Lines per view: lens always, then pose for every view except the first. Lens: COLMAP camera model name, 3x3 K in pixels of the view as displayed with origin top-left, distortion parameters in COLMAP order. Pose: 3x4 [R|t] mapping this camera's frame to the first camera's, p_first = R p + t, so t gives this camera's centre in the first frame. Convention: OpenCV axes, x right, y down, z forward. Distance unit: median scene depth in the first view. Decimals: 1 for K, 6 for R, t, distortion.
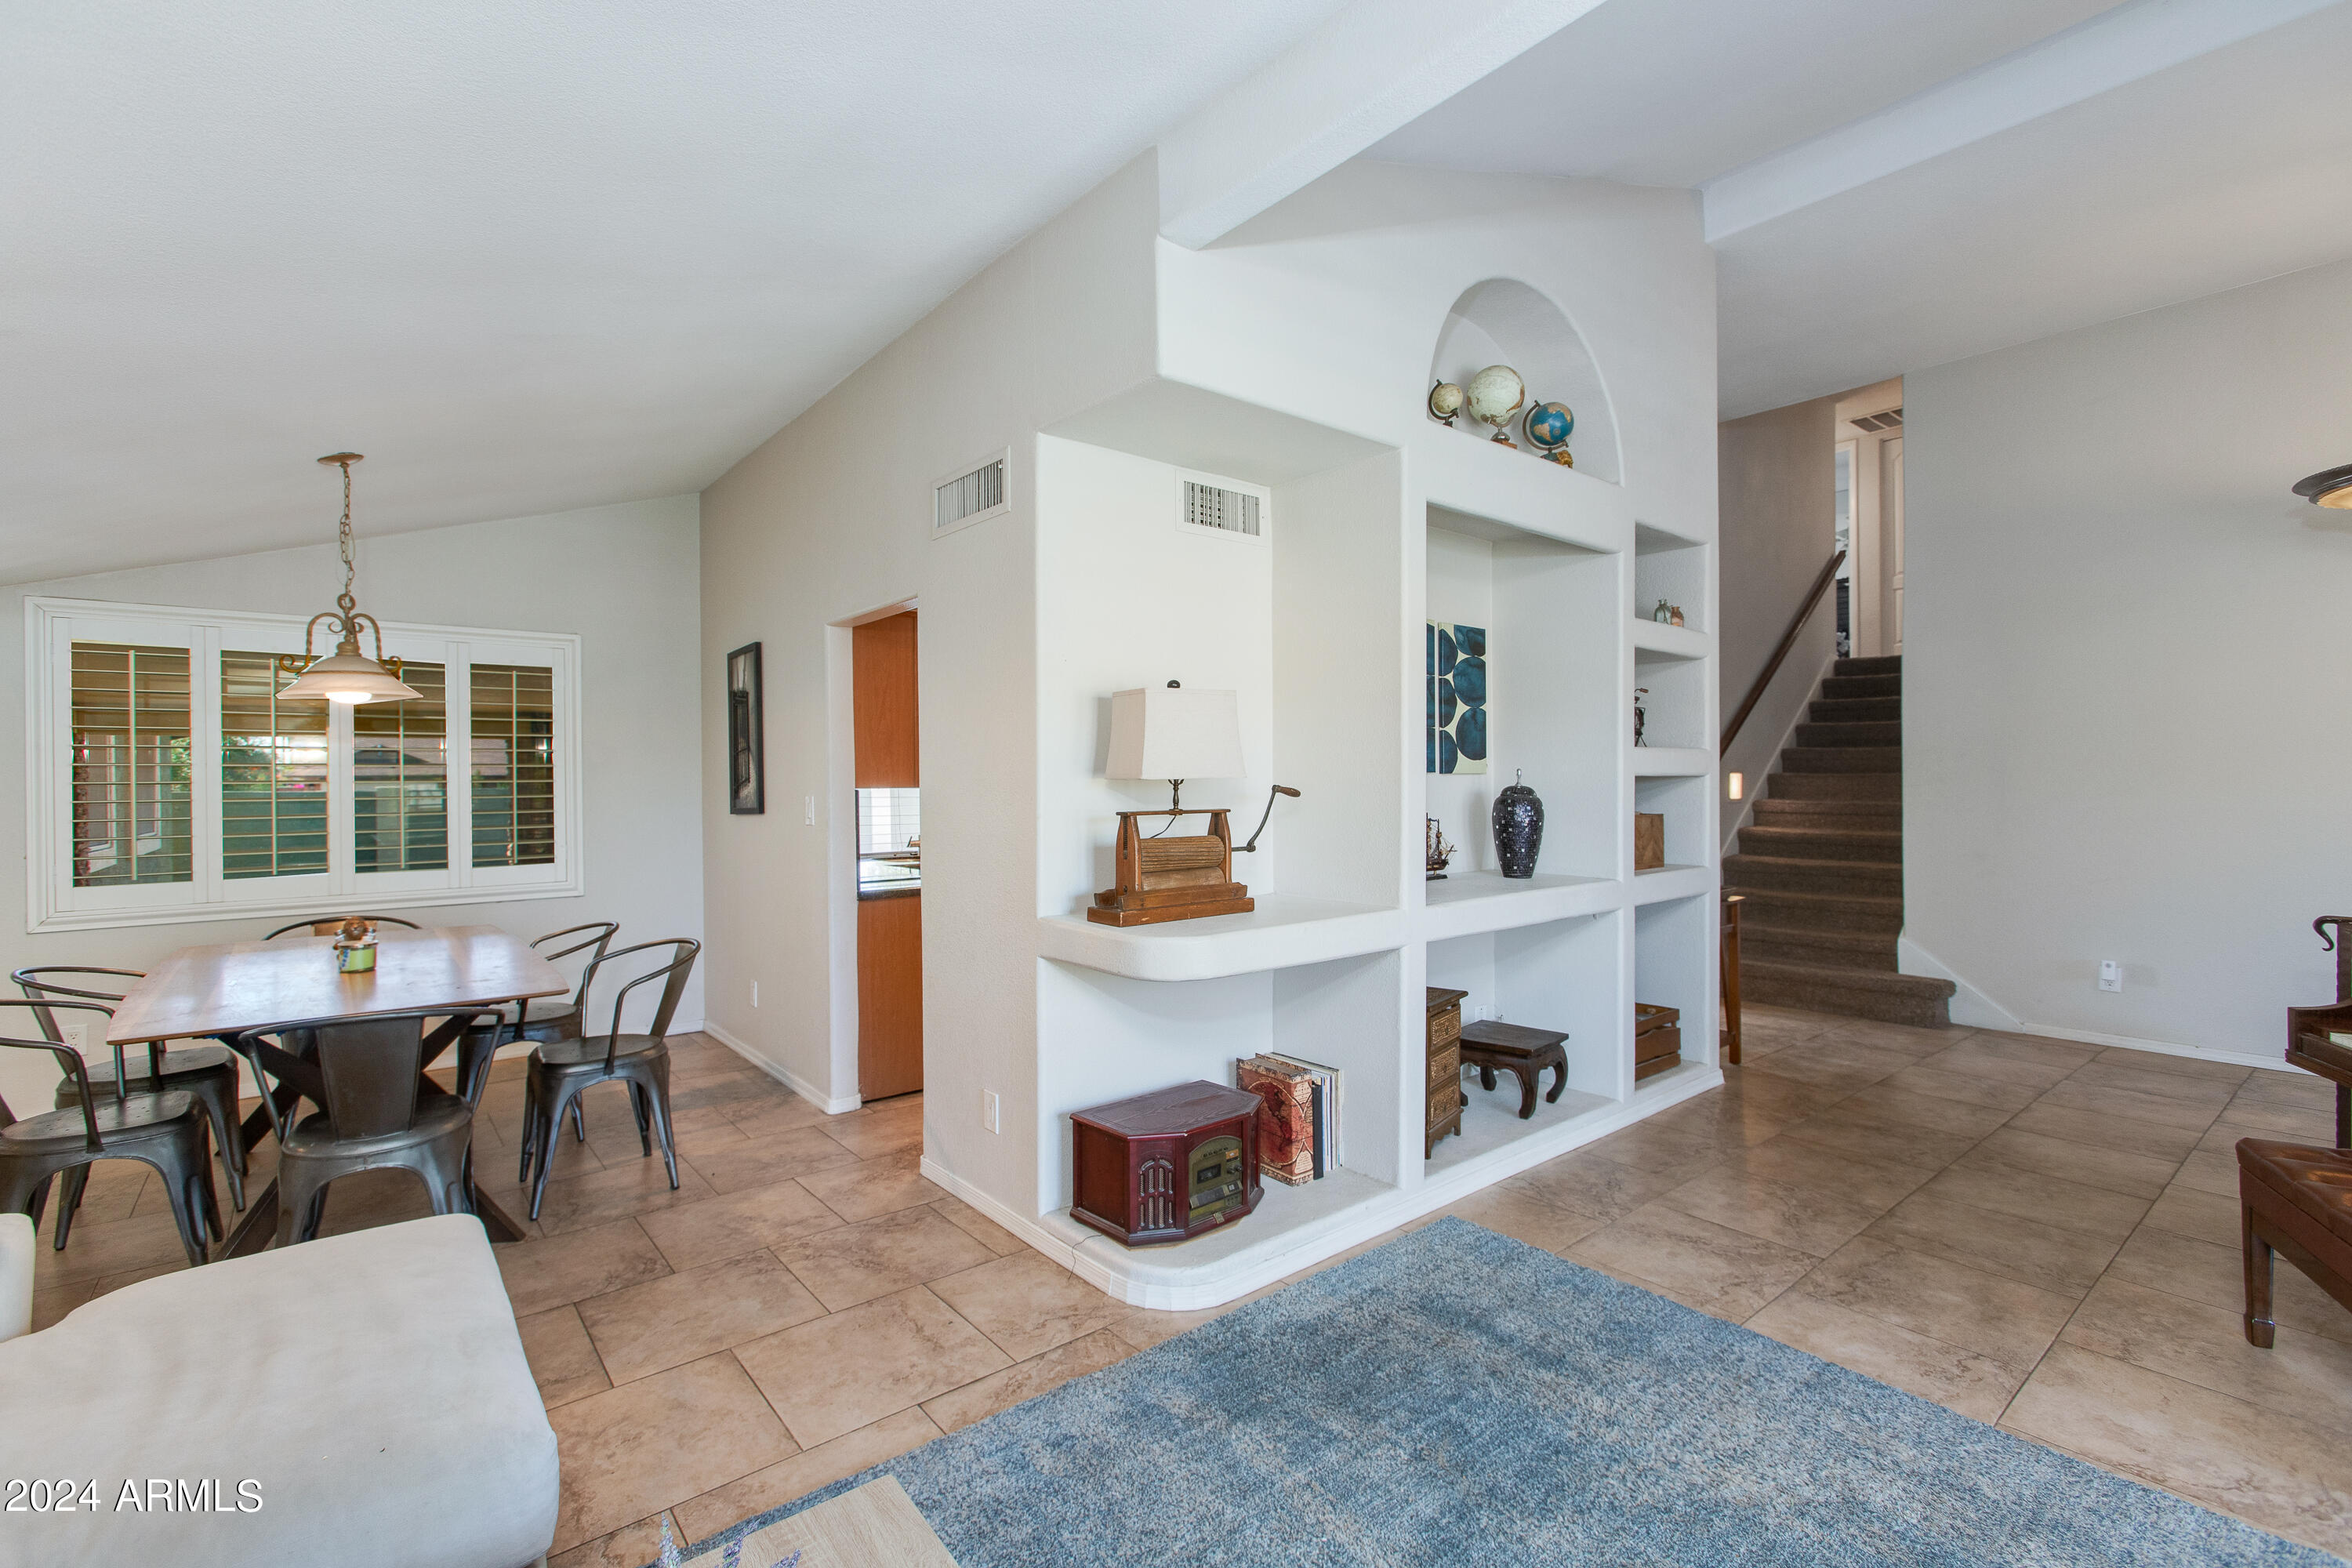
lens RADIAL K [[1055.4, 0, 1160.9], [0, 1055.4, 786.6], [0, 0, 1]] dist [0.008789, -0.000384]
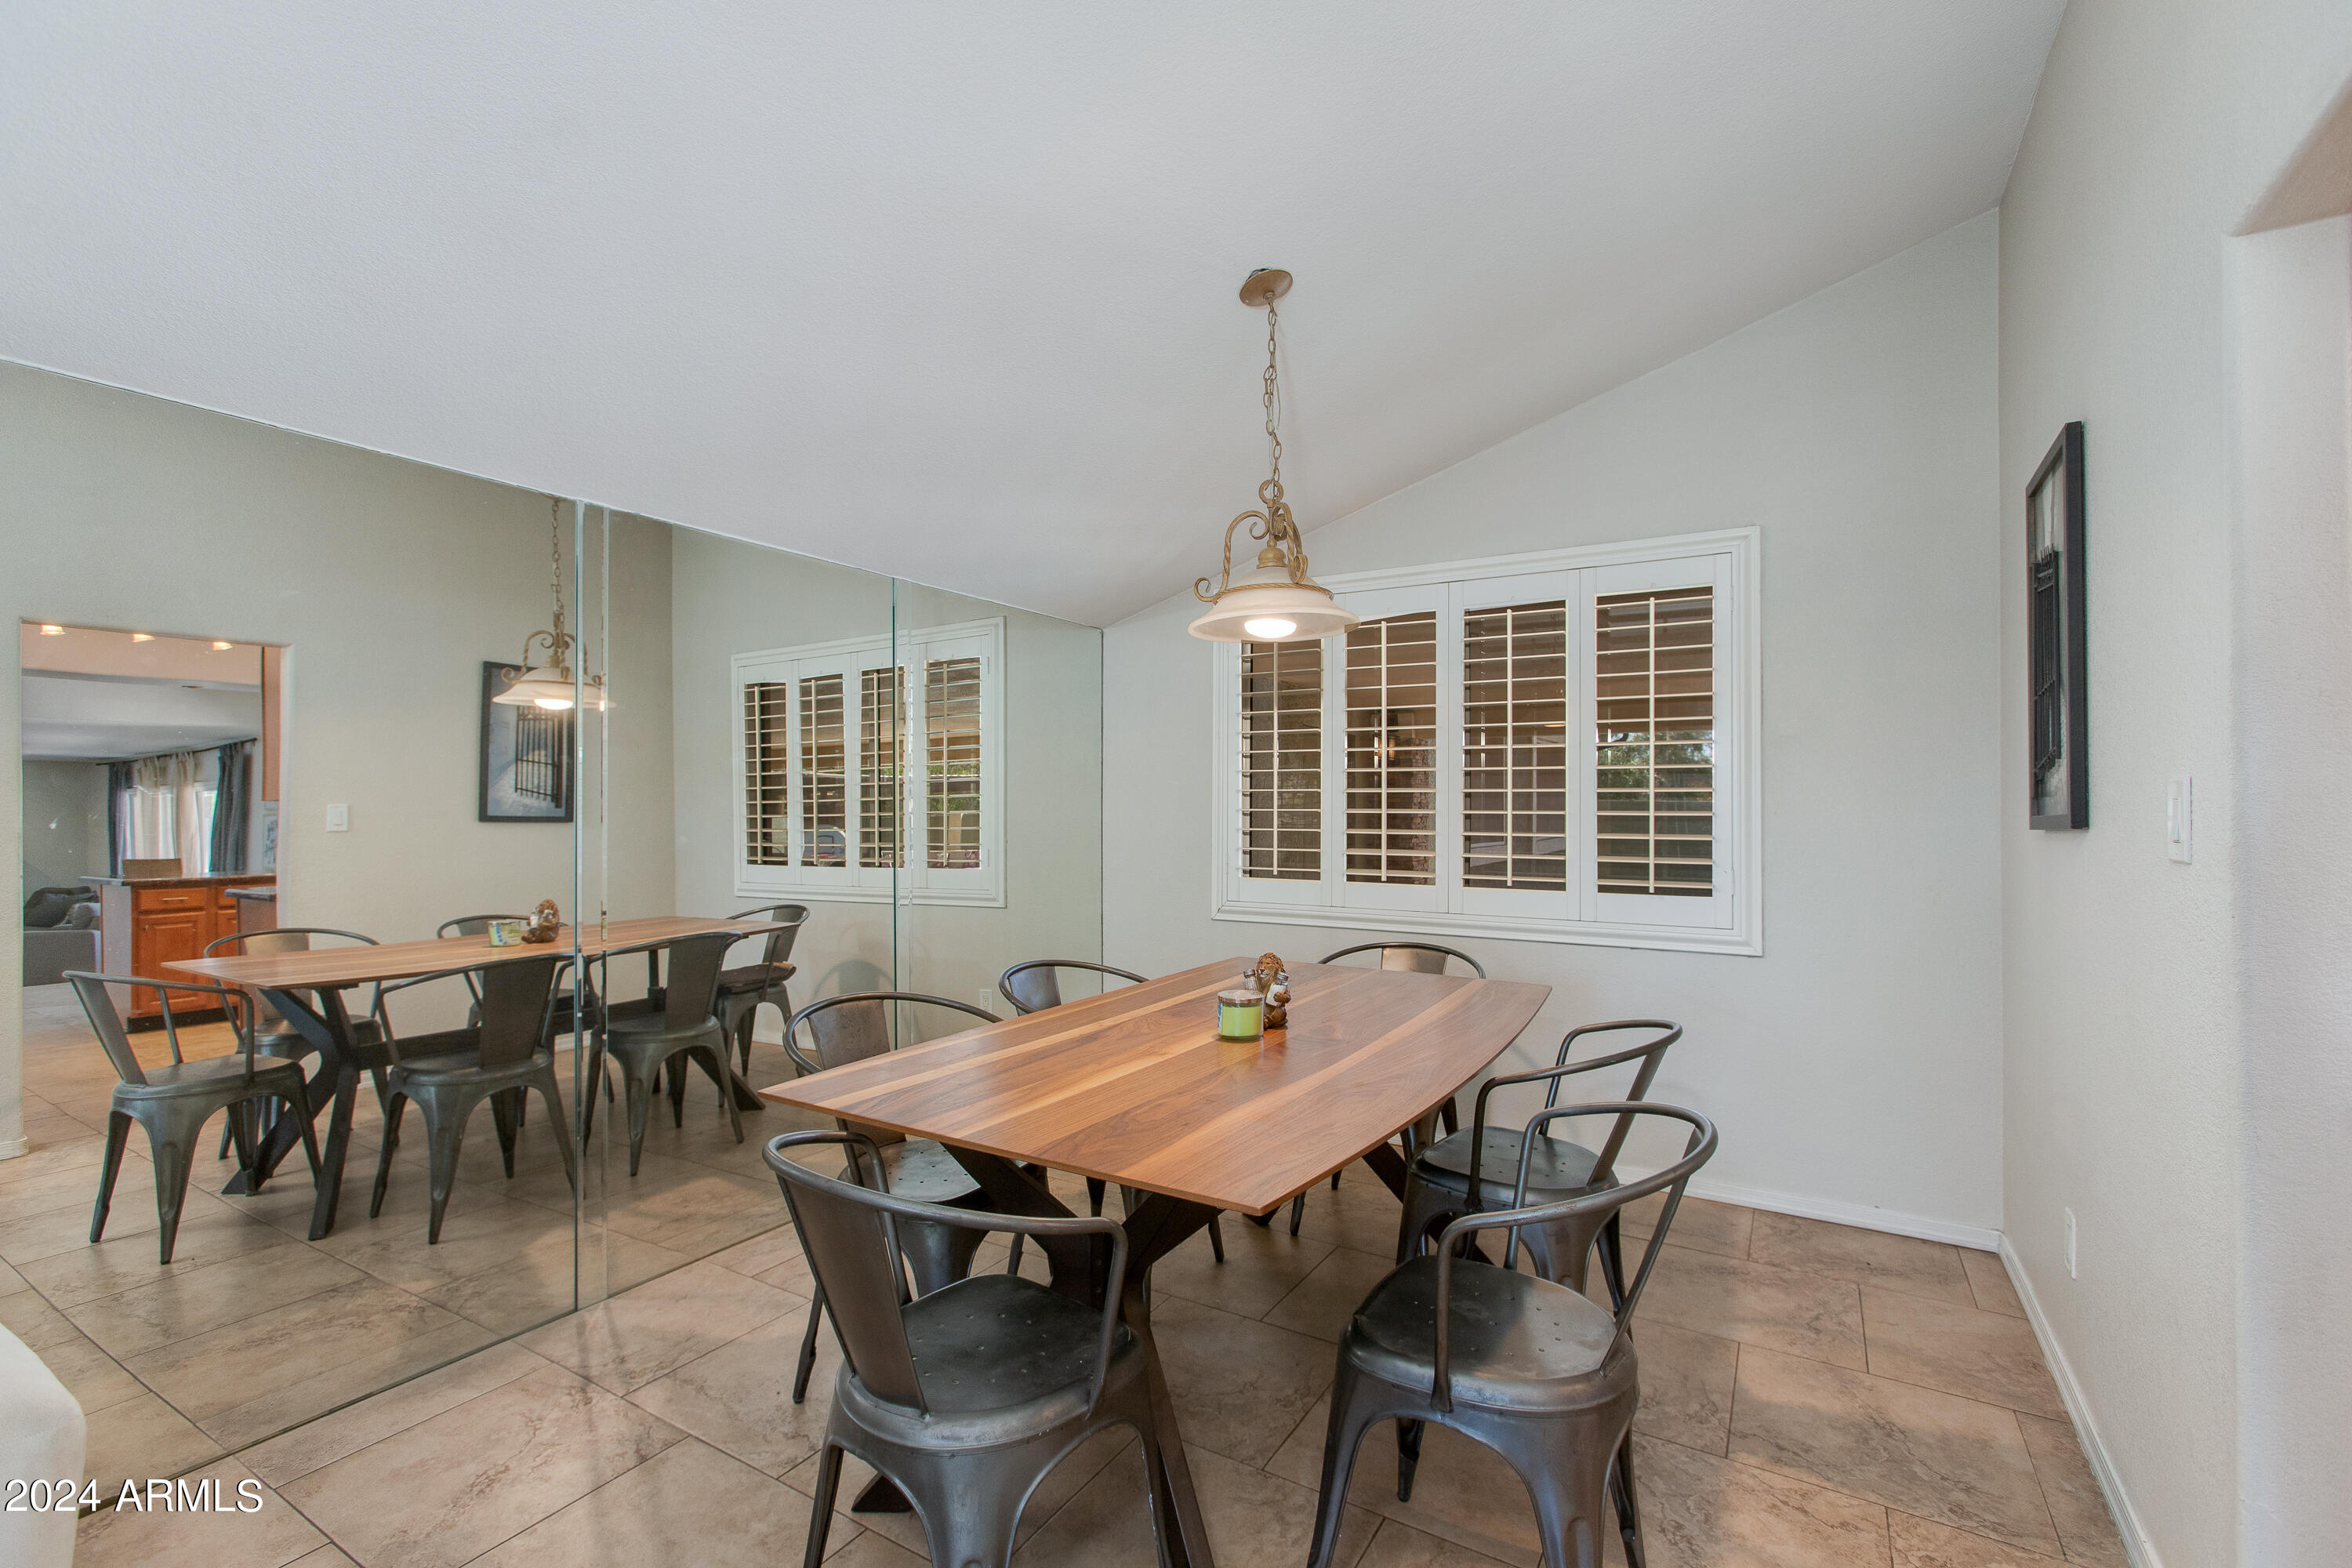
lens RADIAL K [[1055.4, 0, 1170.5], [0, 1055.4, 785.7], [0, 0, 1]] dist [0.008789, -0.000384]
pose [[0.341028, -0.008472, -0.940015, -0.157702], [-0.018349, 0.999709, -0.015667, 0.034147], [0.939874, 0.022591, 0.340774, 0.789384]]
